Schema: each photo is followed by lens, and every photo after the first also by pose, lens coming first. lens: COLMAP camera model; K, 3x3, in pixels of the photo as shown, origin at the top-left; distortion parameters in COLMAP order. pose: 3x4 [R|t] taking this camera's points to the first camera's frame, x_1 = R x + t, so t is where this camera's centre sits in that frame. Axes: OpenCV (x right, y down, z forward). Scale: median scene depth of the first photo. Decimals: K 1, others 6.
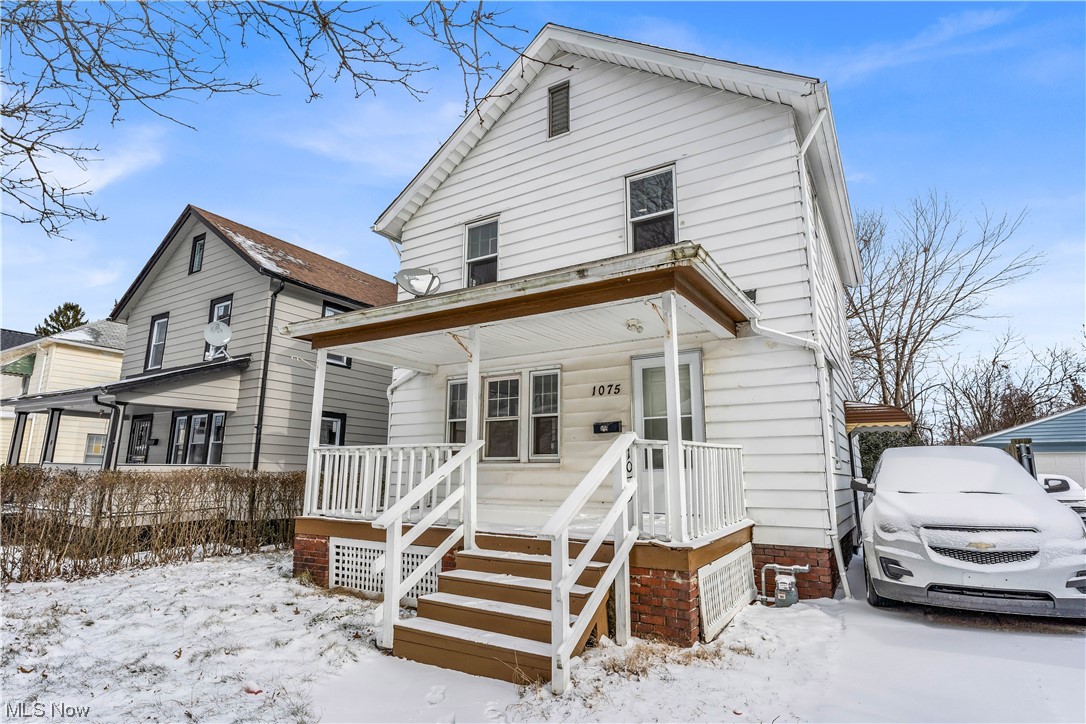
lens RADIAL K [[557.7, 0, 541.7], [0, 557.7, 362.5], [0, 0, 1]] dist [-0.000537, -0.000793]
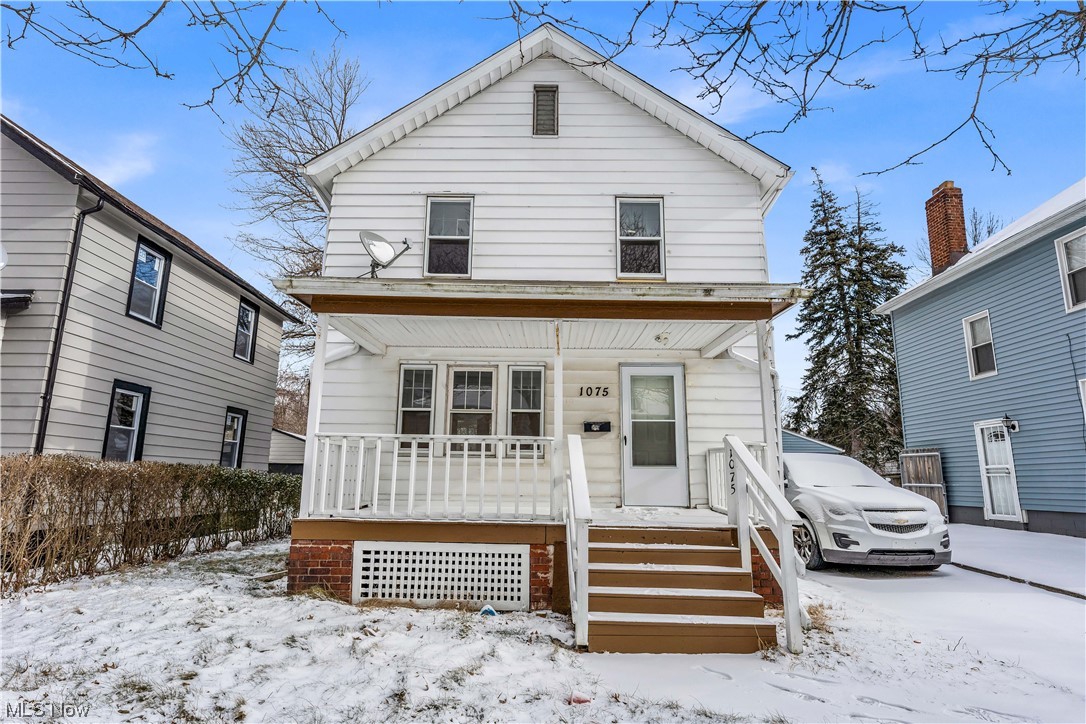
lens RADIAL K [[567.0, 0, 546.0], [0, 567.0, 361.5], [0, 0, 1]] dist [-0.001643, 0.001025]
pose [[0.857942, 0.108569, 0.502143, -0.497953], [-0.110732, 0.993520, -0.025619, 0.029274], [-0.501671, -0.033624, 0.864405, 0.109203]]
